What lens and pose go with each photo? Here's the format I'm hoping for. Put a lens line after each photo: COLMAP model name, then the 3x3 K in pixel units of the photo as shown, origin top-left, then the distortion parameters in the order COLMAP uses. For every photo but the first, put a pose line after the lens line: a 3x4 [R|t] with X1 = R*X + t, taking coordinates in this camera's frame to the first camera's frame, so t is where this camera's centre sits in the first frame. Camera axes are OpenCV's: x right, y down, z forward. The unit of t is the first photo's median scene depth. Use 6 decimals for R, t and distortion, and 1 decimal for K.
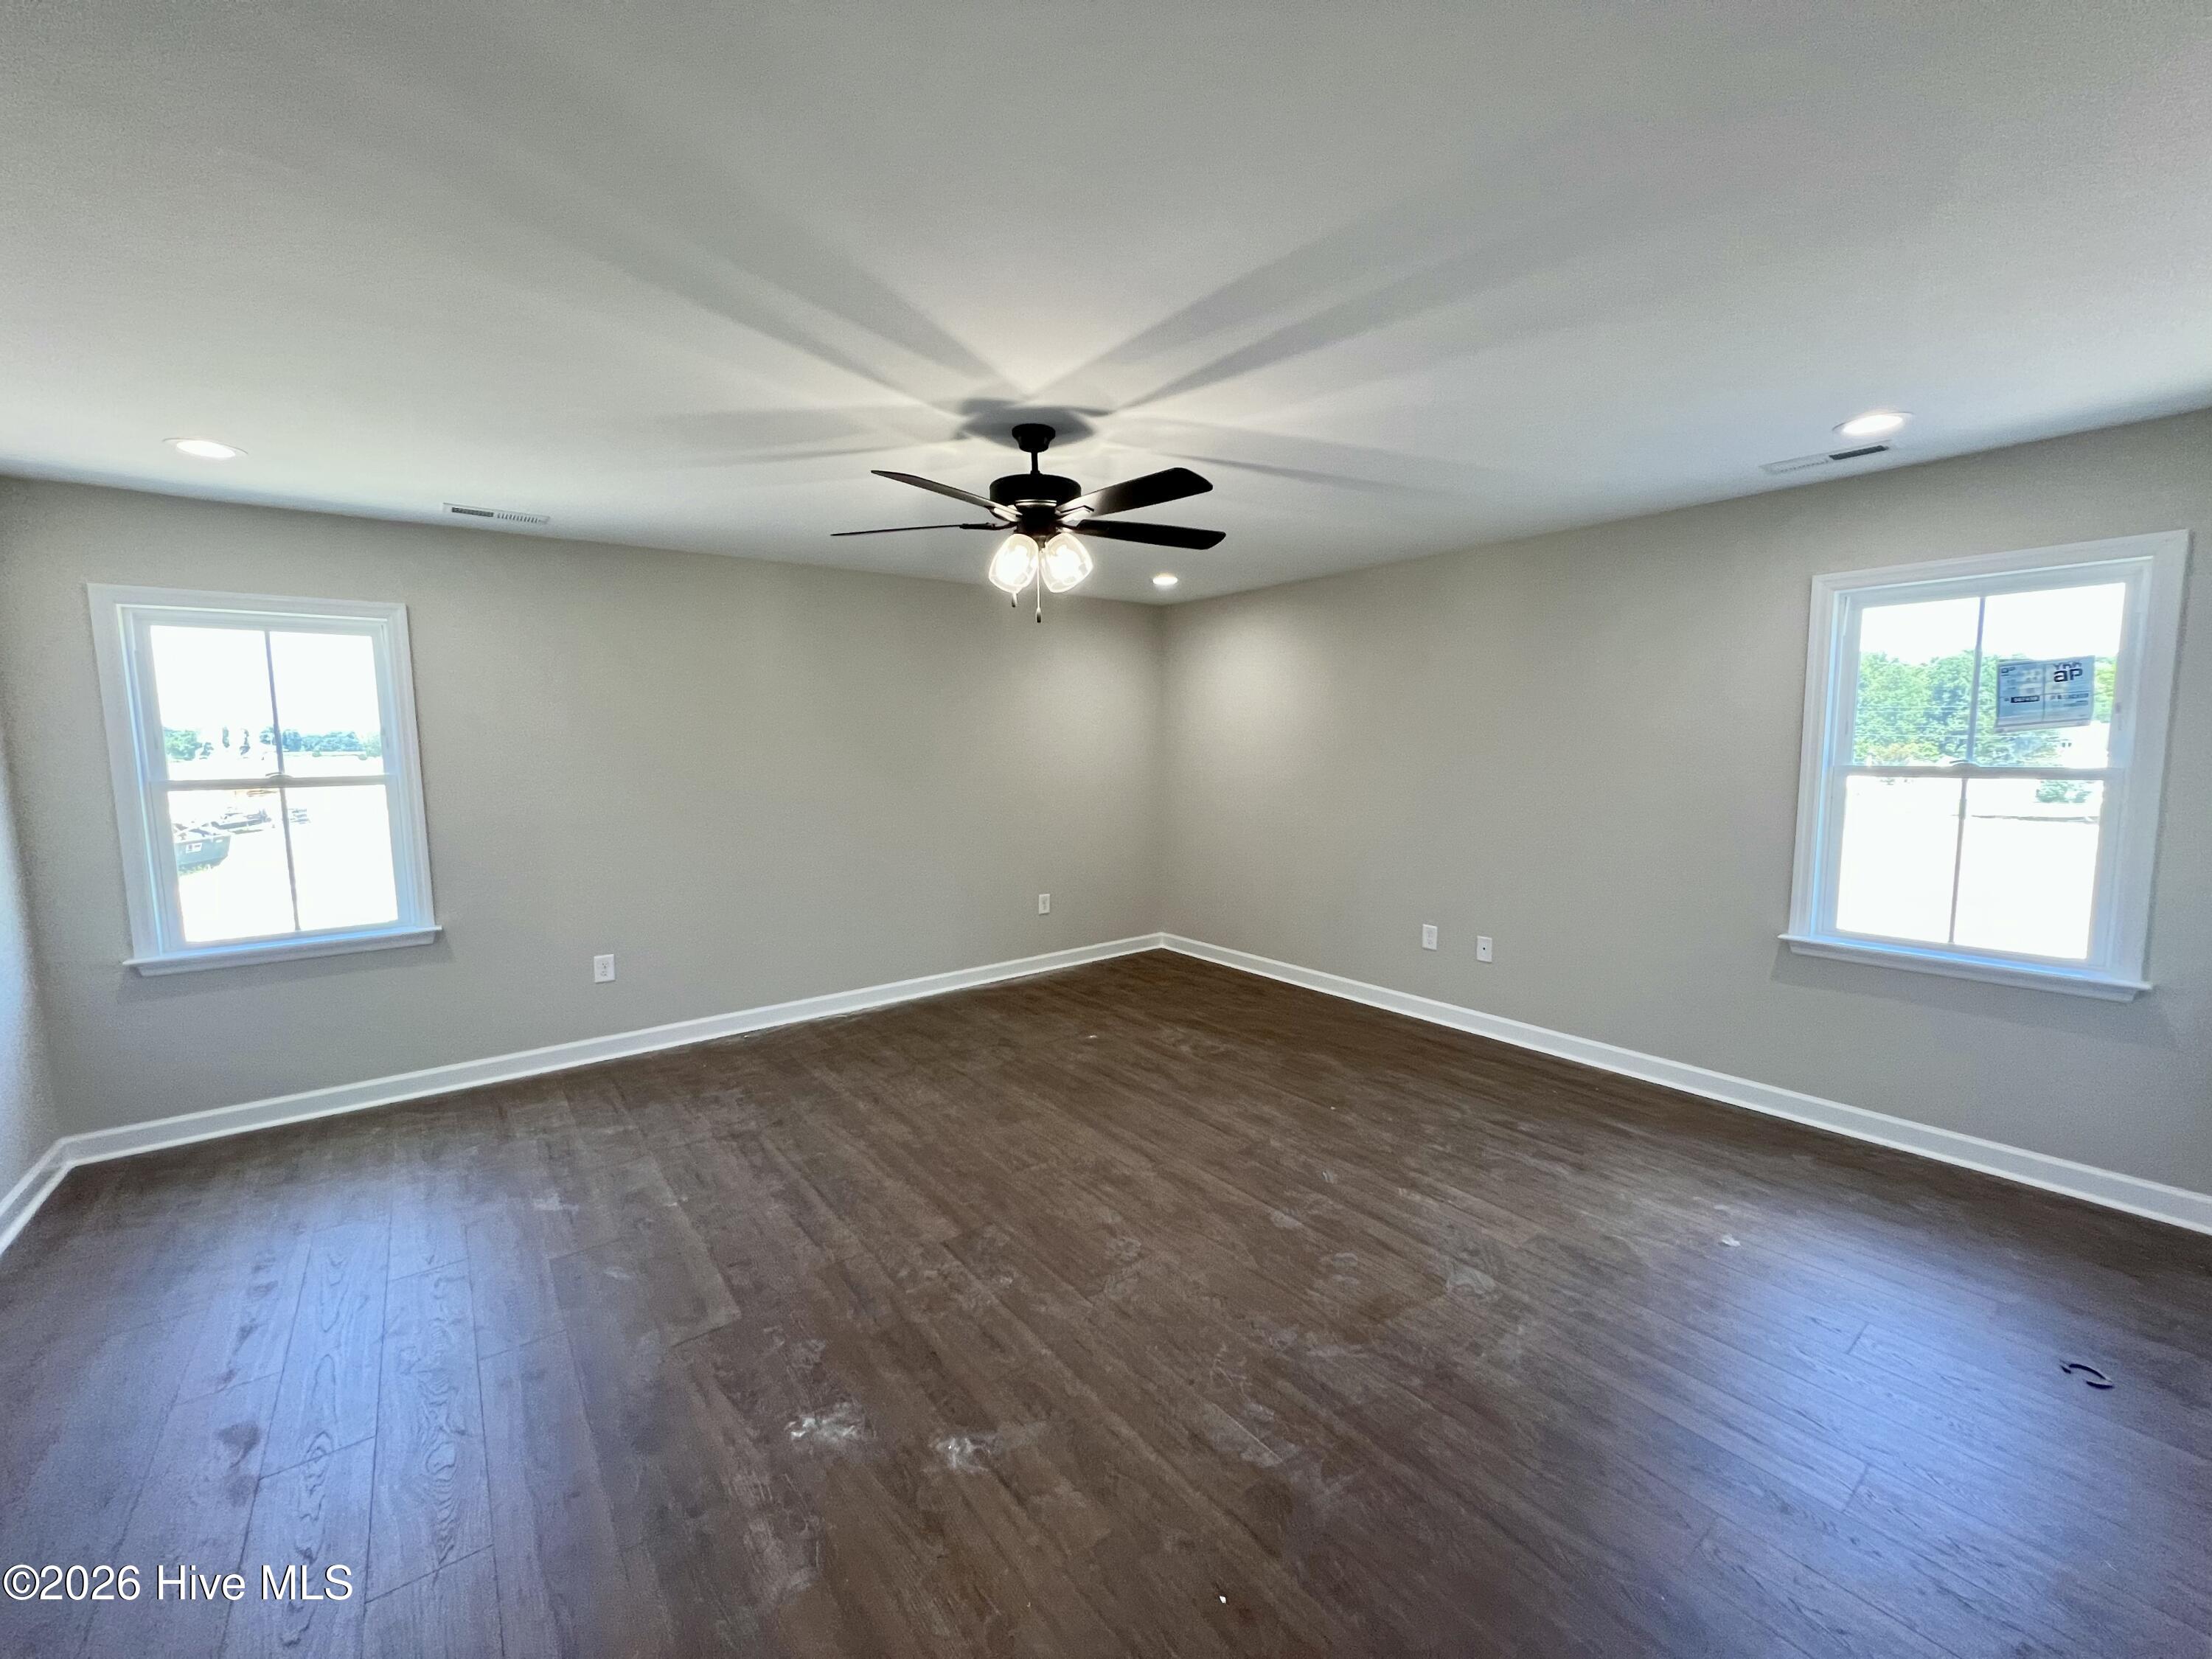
lens RADIAL K [[885.5, 0, 1102.5], [0, 885.5, 827.2], [0, 0, 1]] dist [-0.000885, -0.000024]
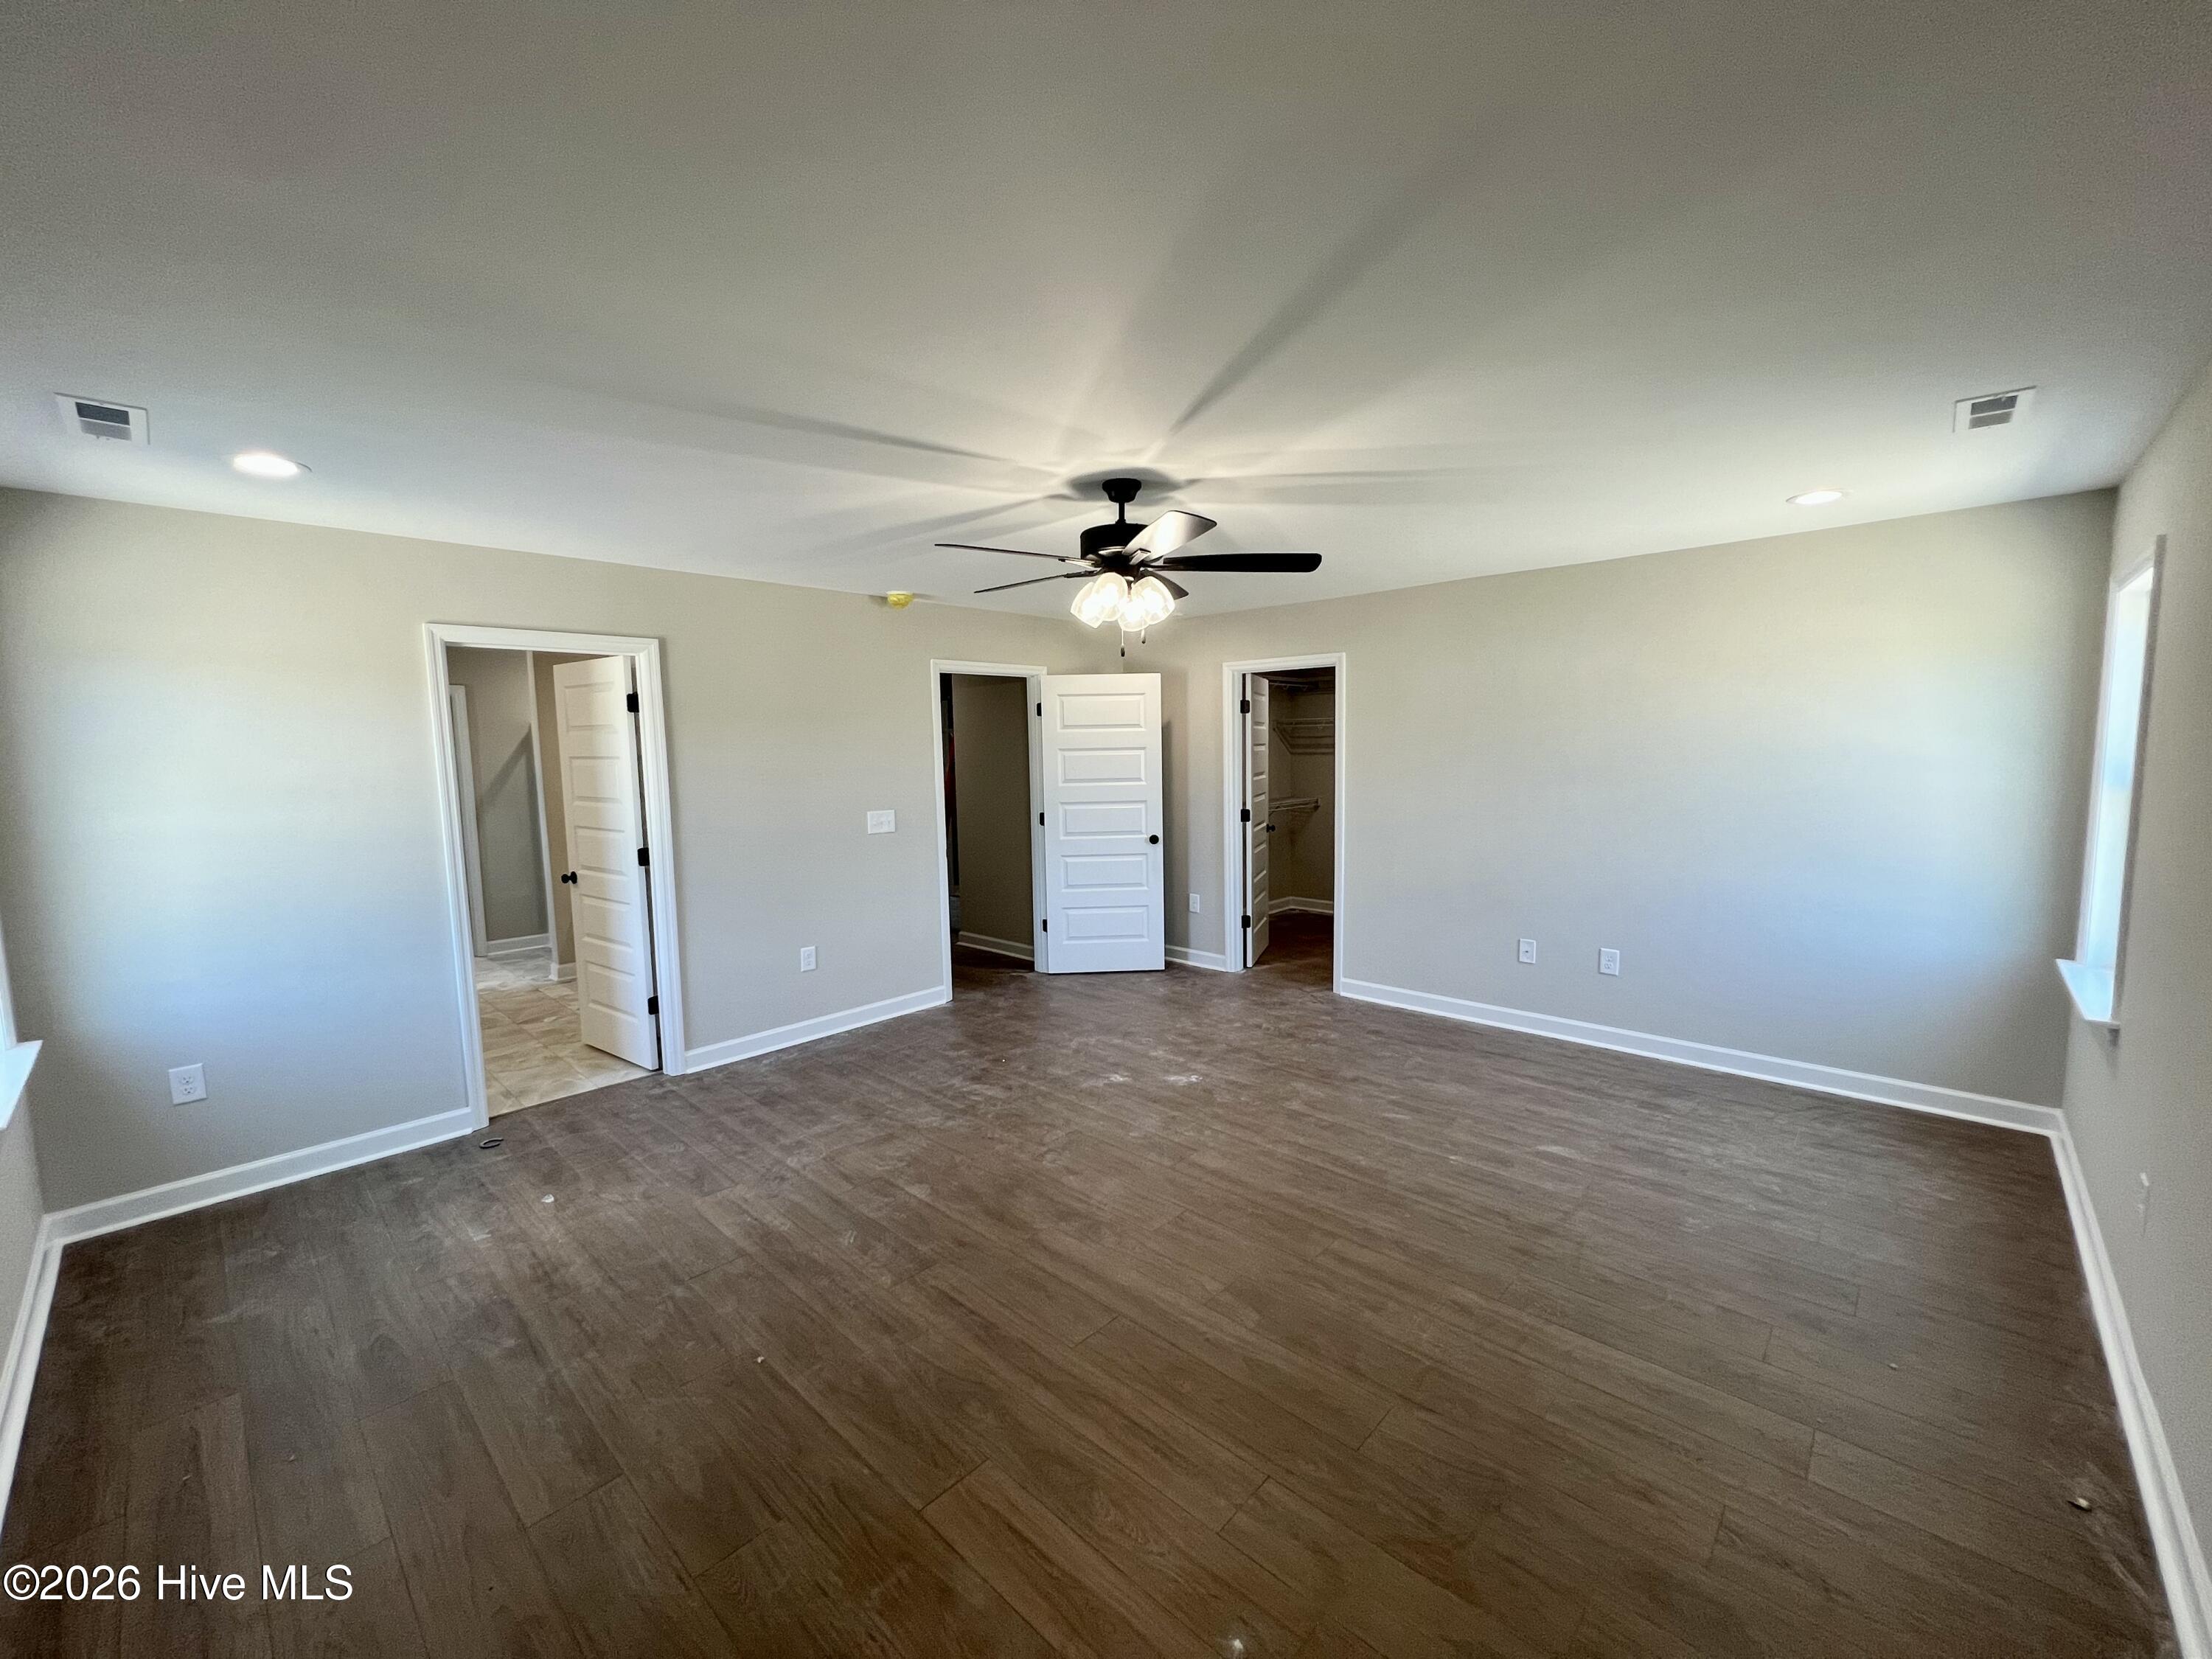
lens RADIAL K [[884.7, 0, 1101.9], [0, 884.7, 833.4], [0, 0, 1]] dist [-0.002749, -0.000191]
pose [[-0.987128, 0.042515, -0.154181, 0.135035], [0.011389, 0.980259, 0.197392, -0.237936], [0.159529, 0.193095, -0.968124, 2.142477]]
